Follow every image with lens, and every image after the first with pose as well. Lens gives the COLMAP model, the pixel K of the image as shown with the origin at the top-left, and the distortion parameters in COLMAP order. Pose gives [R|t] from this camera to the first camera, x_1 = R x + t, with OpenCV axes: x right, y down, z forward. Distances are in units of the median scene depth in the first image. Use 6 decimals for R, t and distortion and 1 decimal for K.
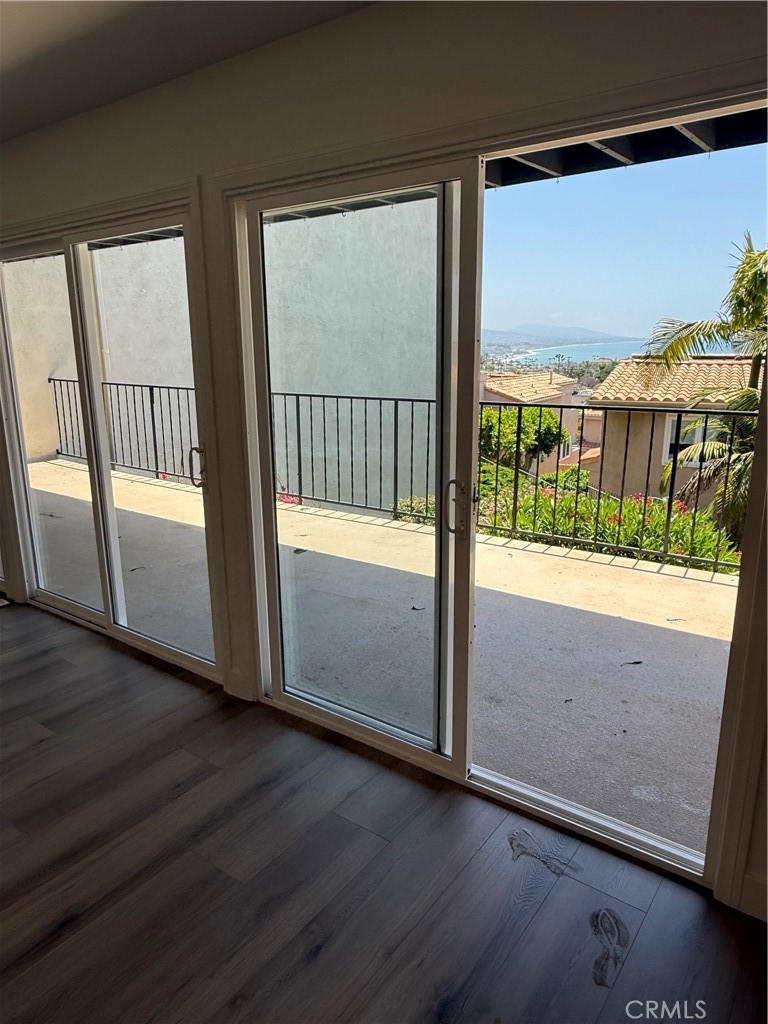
lens RADIAL K [[700.0, 0, 384.0], [0, 700.0, 512.0], [0, 0, 1]] dist [0.022867, -0.000186]
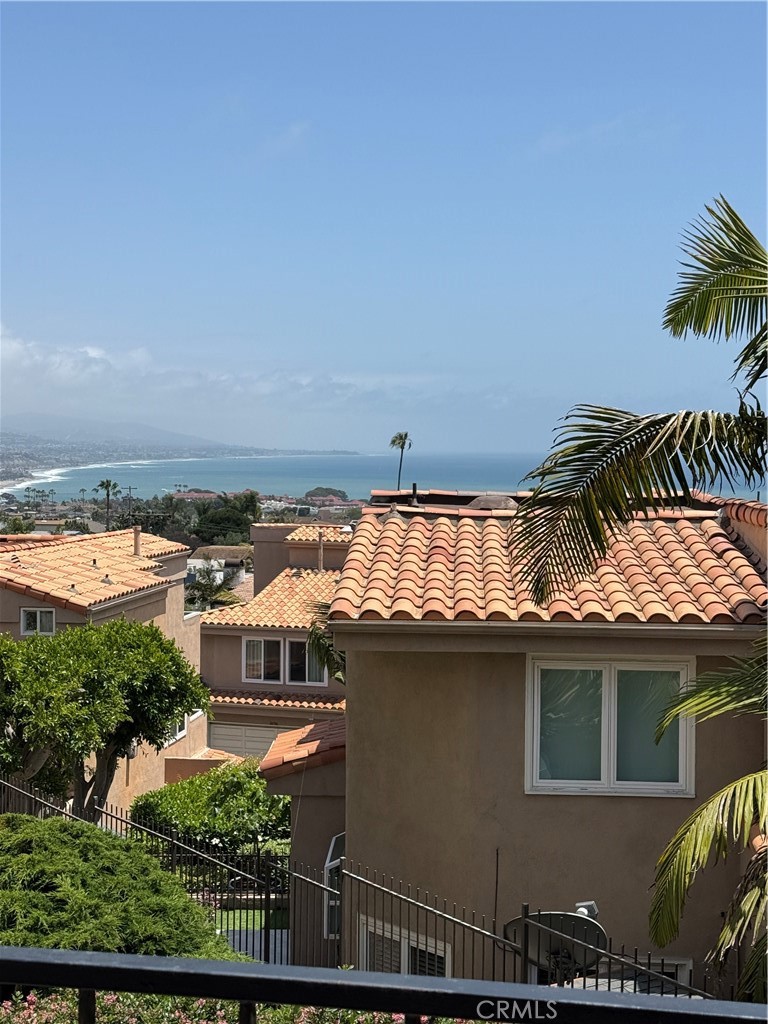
lens RADIAL K [[1644.5, 0, 384.0], [0, 1644.5, 512.0], [0, 0, 1]] dist [0.028295, 0.021479]
pose [[0.919195, -0.003260, 0.393790, -0.006055], [0.082232, 0.979511, -0.183839, -0.066303], [-0.385122, 0.201366, 0.900629, 0.262461]]
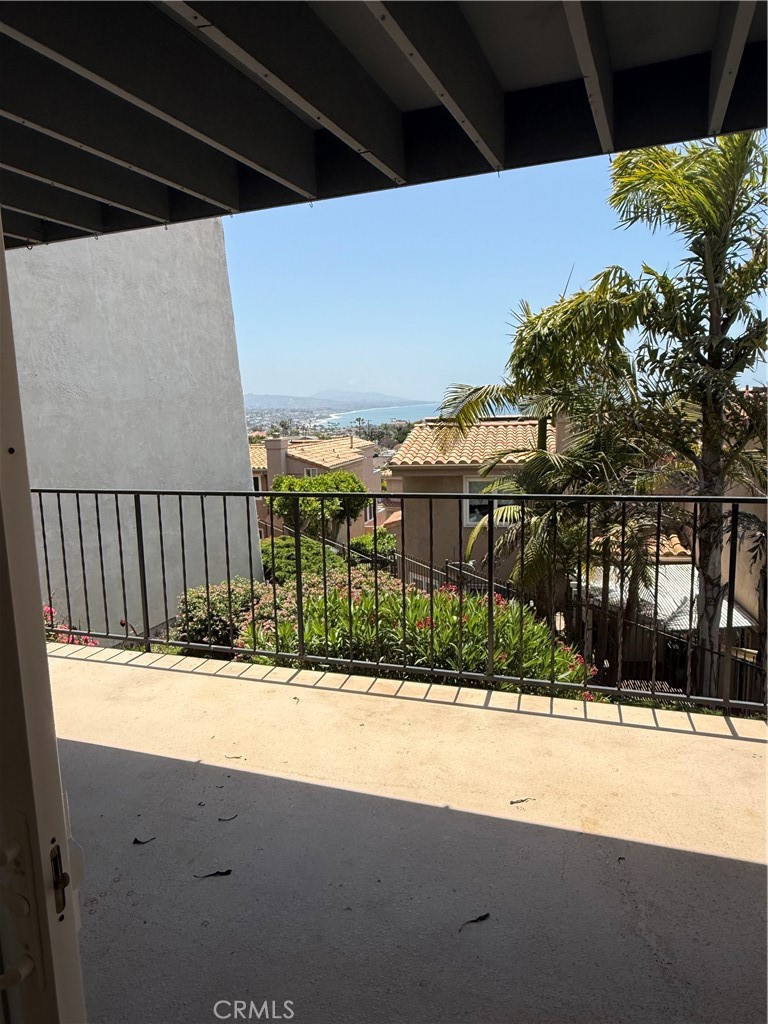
lens RADIAL K [[700.0, 0, 384.0], [0, 700.0, 512.0], [0, 0, 1]] dist [0.022867, -0.000186]
pose [[0.962290, -0.064324, 0.264311, 0.027598], [0.087958, 0.993021, -0.078568, -0.021801], [-0.257413, 0.098853, 0.961232, 0.080052]]
